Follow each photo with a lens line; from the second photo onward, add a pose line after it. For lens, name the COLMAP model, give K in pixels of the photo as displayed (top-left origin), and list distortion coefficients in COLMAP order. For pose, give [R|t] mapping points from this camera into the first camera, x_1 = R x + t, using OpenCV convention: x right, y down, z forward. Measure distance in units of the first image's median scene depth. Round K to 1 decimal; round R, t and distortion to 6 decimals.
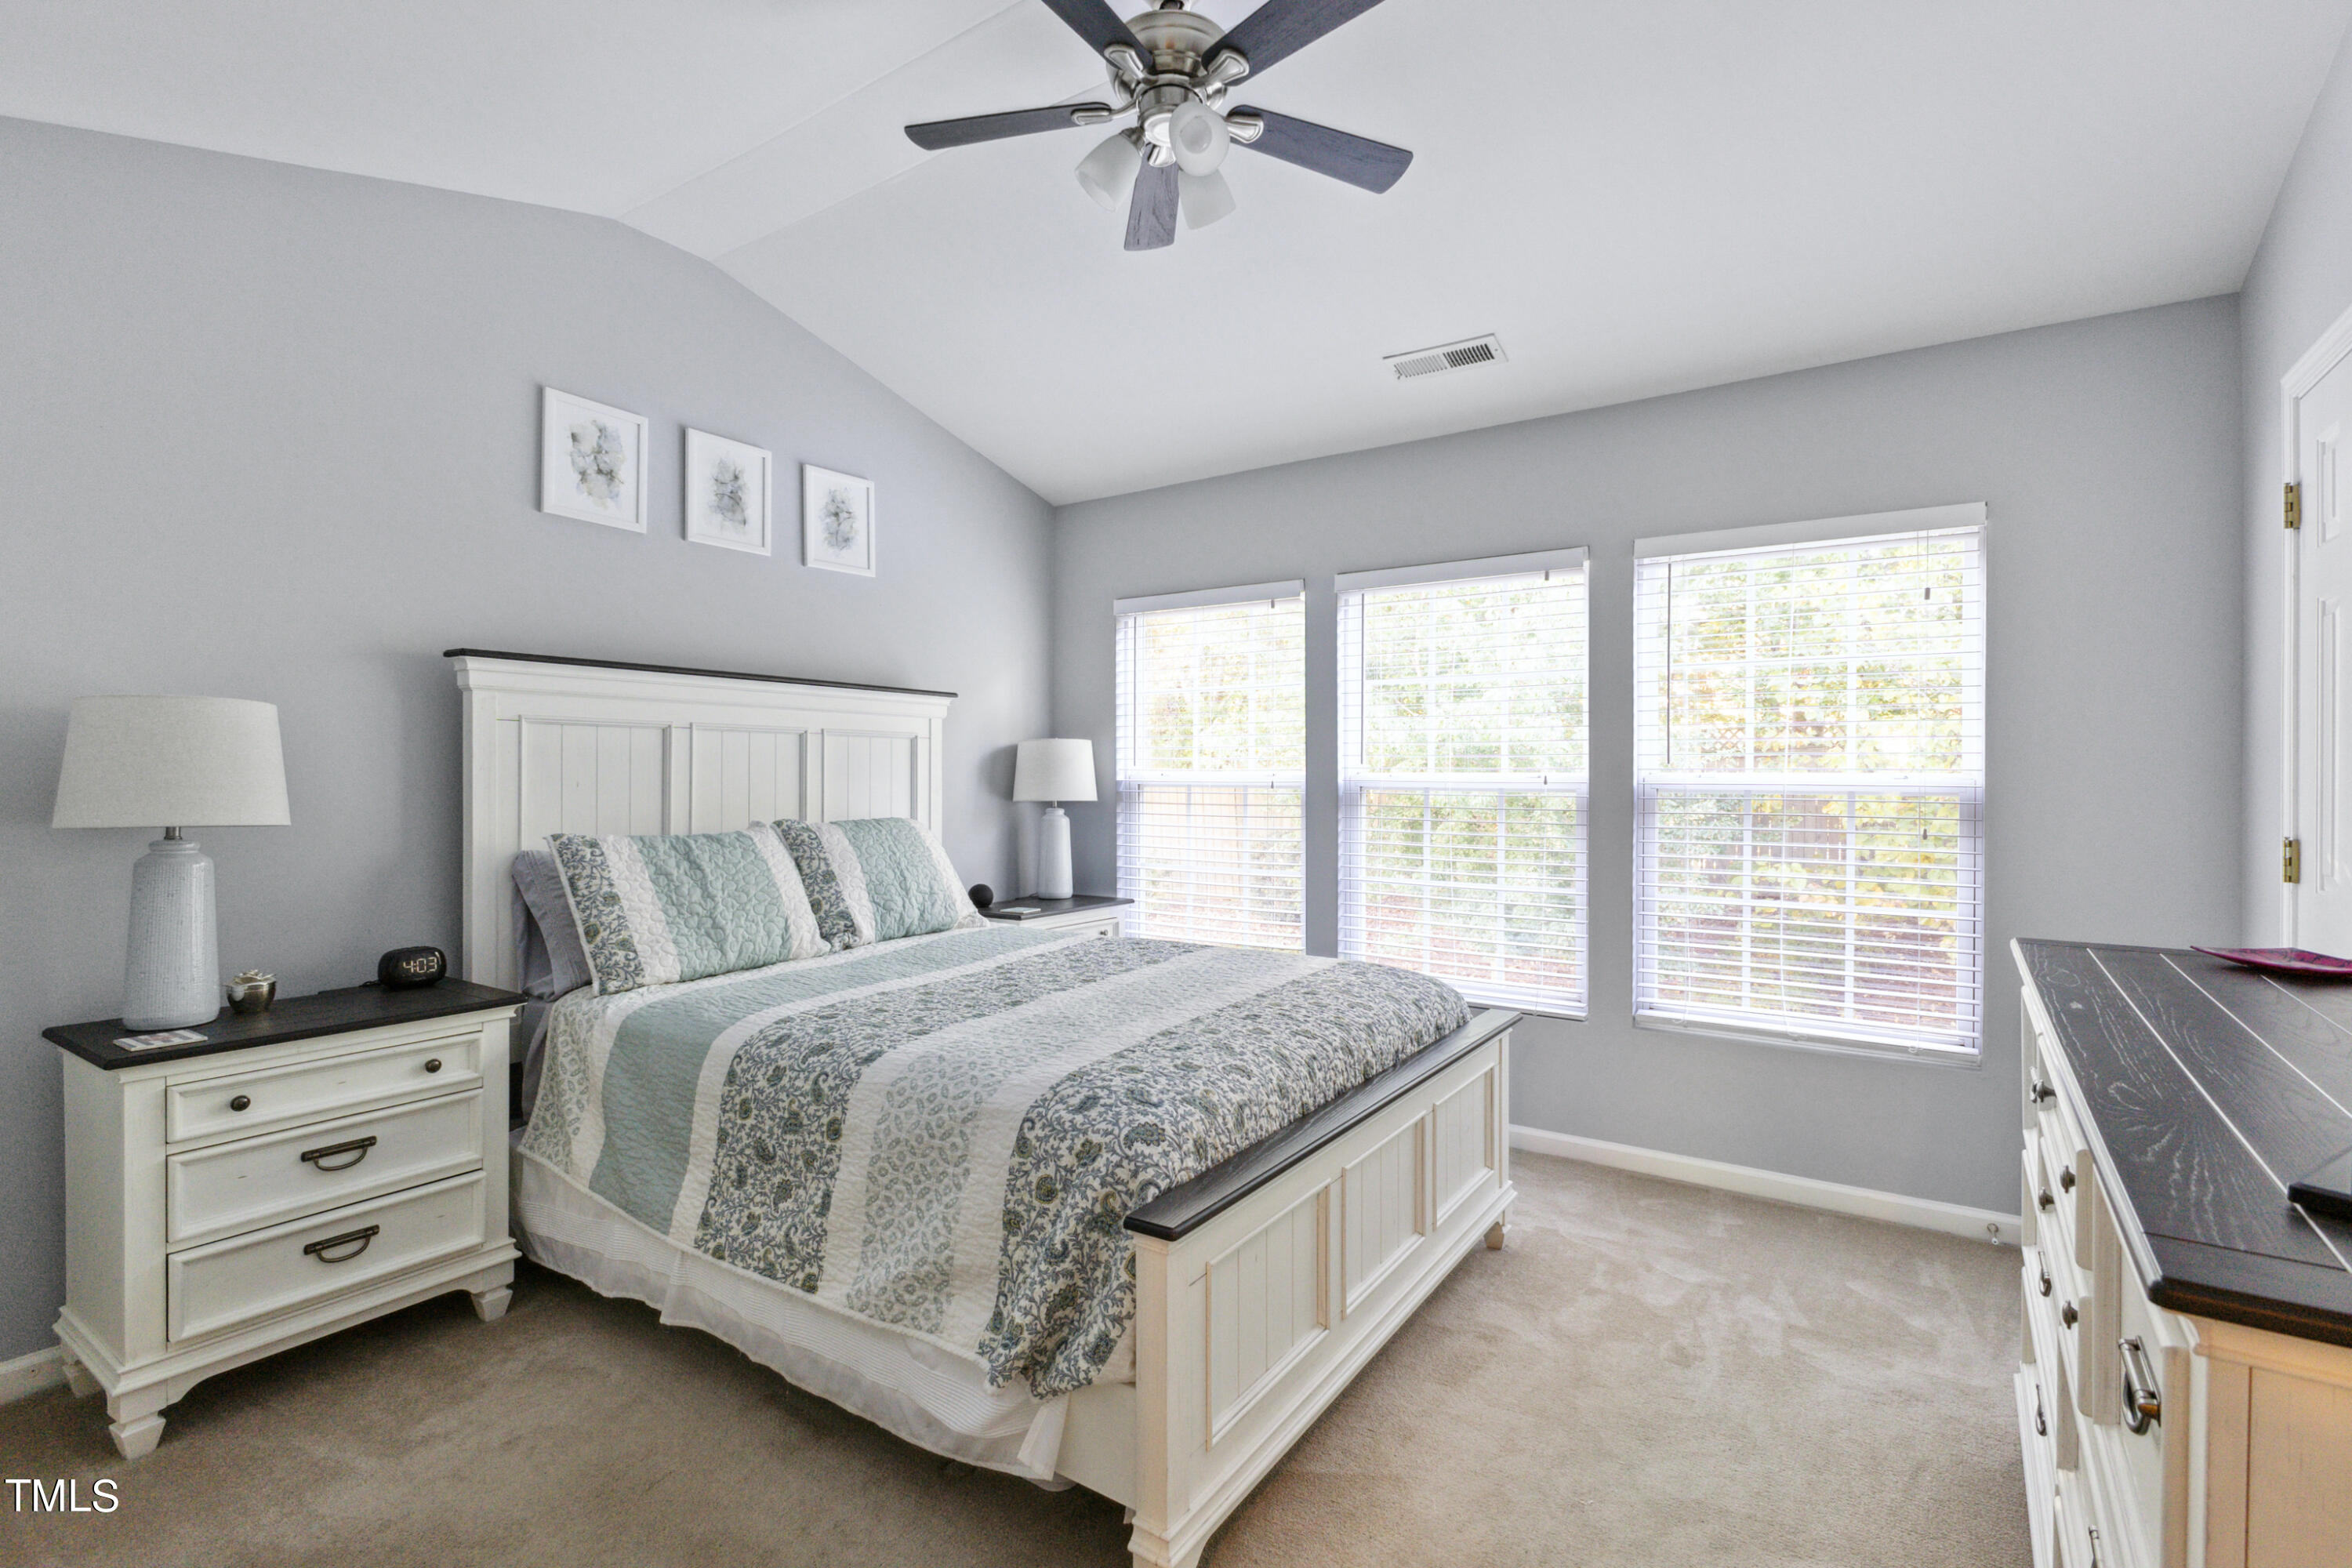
lens RADIAL K [[1073.1, 0, 1172.2], [0, 1073.1, 795.8], [0, 0, 1]] dist [0.008283, 0.001897]
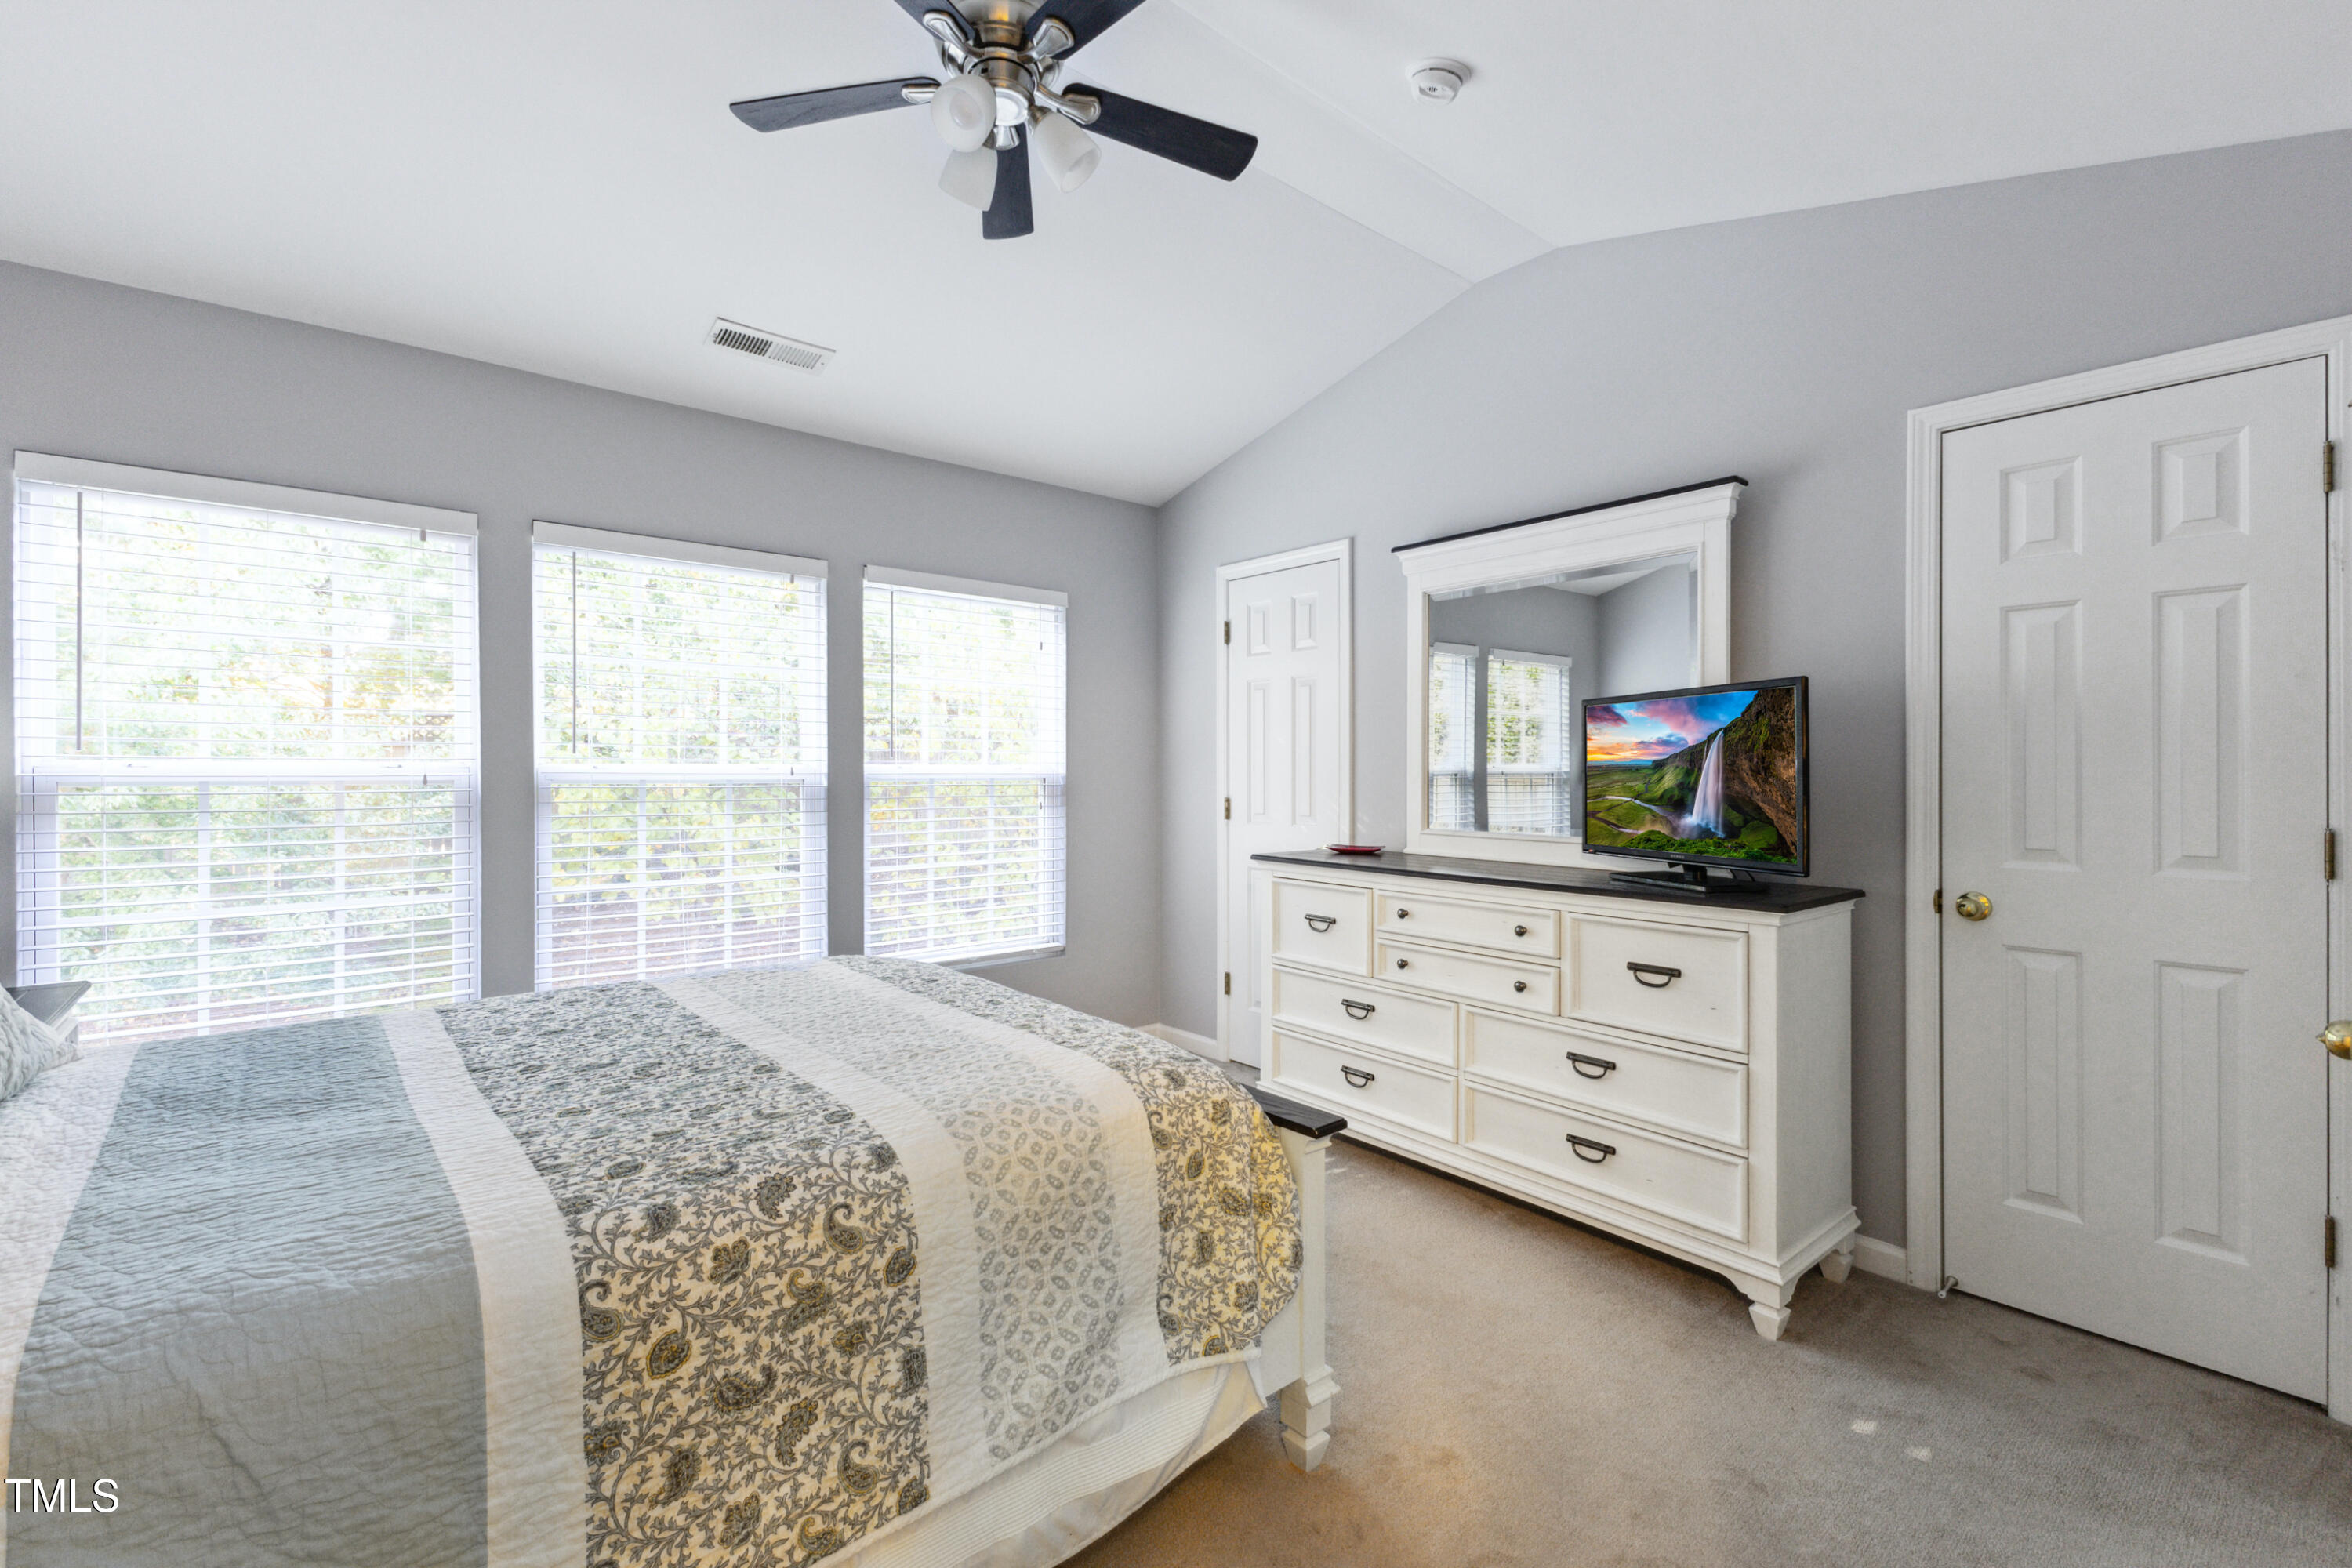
lens RADIAL K [[1029.8, 0, 1191.7], [0, 1029.8, 756.5], [0, 0, 1]] dist [-0.007444, 0.001651]
pose [[0.239851, 0.011311, 0.970744, -0.873909], [0.014472, 0.999779, -0.015225, -0.010094], [-0.970702, 0.017700, 0.239635, 0.610425]]
